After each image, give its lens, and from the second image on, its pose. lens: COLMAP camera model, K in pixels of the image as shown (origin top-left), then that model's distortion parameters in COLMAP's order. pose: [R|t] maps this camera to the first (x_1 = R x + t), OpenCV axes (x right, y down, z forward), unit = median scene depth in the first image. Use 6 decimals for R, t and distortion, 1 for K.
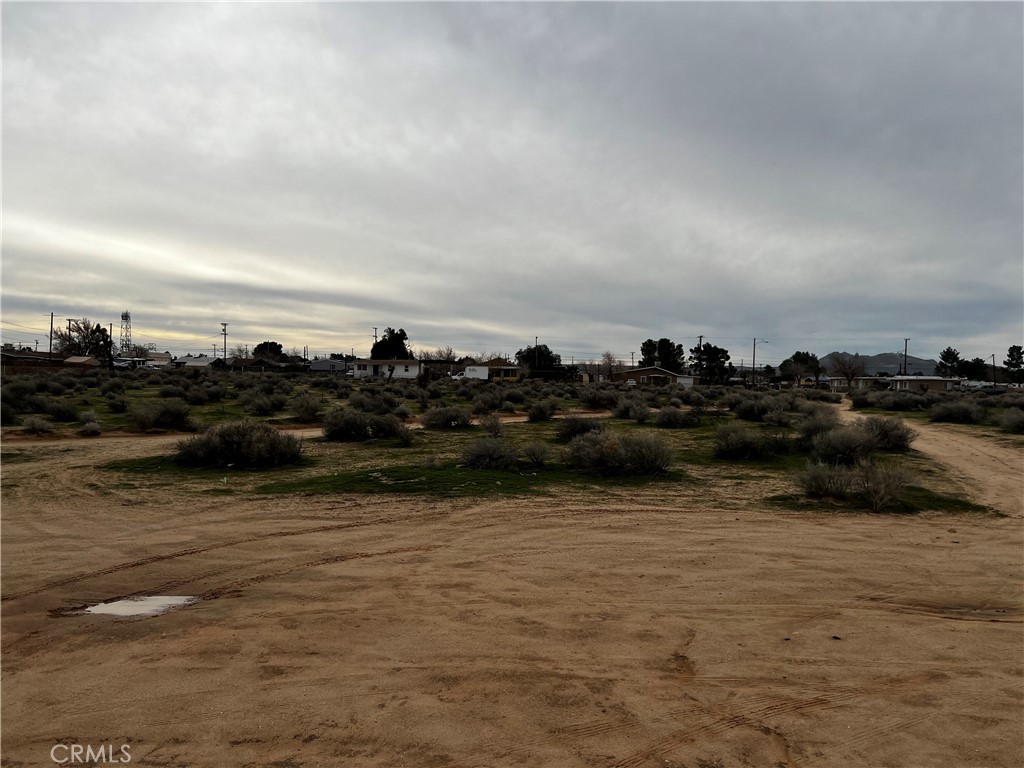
lens RADIAL K [[769.9, 0, 513.2], [0, 769.9, 384.6], [0, 0, 1]] dist [0.044180, -0.051282]
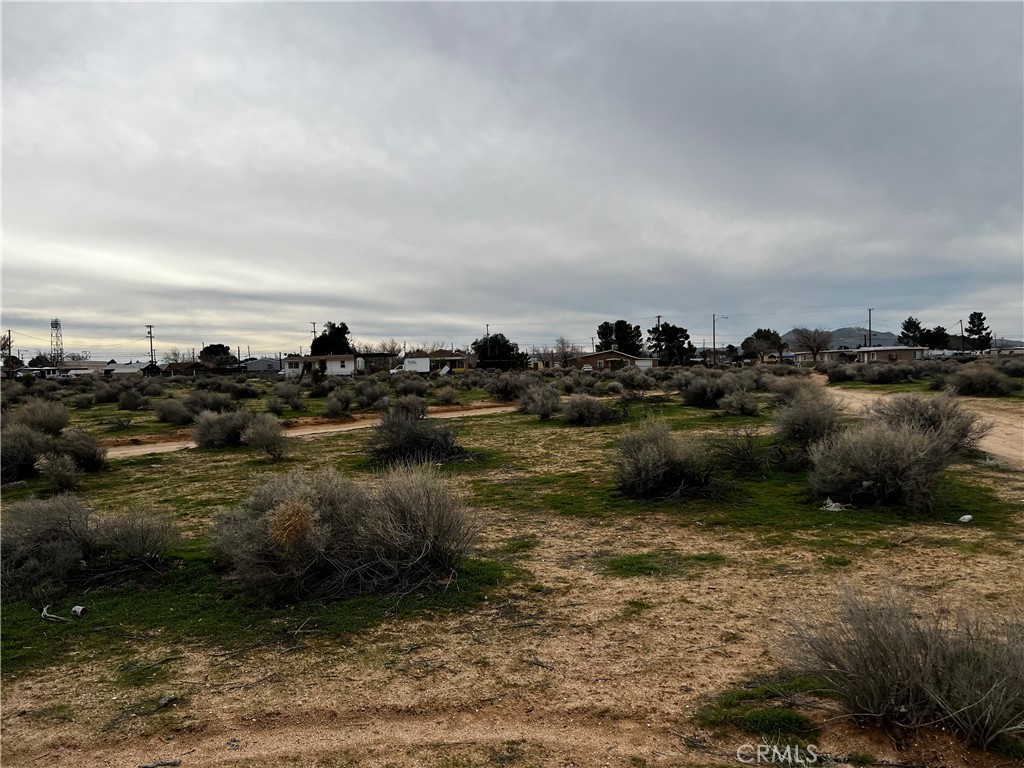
lens RADIAL K [[722.0, 0, 512.0], [0, 722.0, 384.0], [0, 0, 1]] dist [0.063106, -0.077364]
pose [[0.998527, -0.049124, 0.023019, 0.036999], [0.048879, 0.998743, 0.011077, 0.002780], [-0.023534, -0.009935, 0.999674, 0.105585]]
